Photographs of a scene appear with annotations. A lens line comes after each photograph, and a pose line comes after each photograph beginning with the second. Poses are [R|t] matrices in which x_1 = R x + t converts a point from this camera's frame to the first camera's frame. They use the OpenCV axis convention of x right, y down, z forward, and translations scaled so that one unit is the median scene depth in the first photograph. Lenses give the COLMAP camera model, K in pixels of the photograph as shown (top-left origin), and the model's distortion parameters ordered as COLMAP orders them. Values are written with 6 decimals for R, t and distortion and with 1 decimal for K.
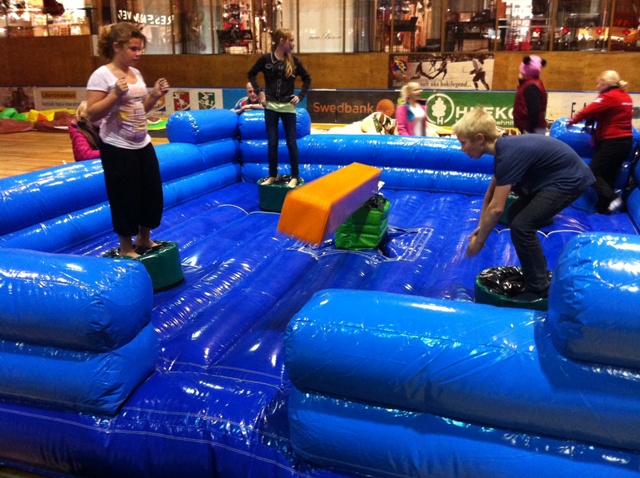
lens RADIAL K [[617.1, 0, 316.1], [0, 617.1, 237.5], [0, 0, 1]] dist [0.070391, -0.221587]
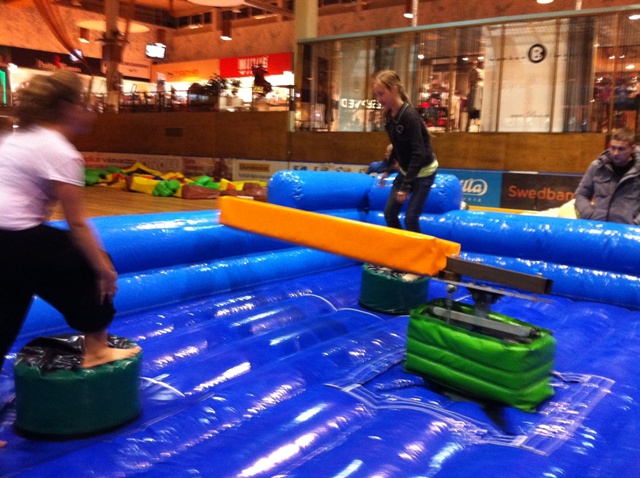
lens RADIAL K [[617.1, 0, 316.1], [0, 617.1, 237.5], [0, 0, 1]] dist [0.070391, -0.221587]
pose [[0.942942, 0.079031, -0.323441, 0.027539], [-0.121986, 0.985878, -0.114738, -0.011244], [0.309805, 0.147647, 0.939266, 0.096829]]
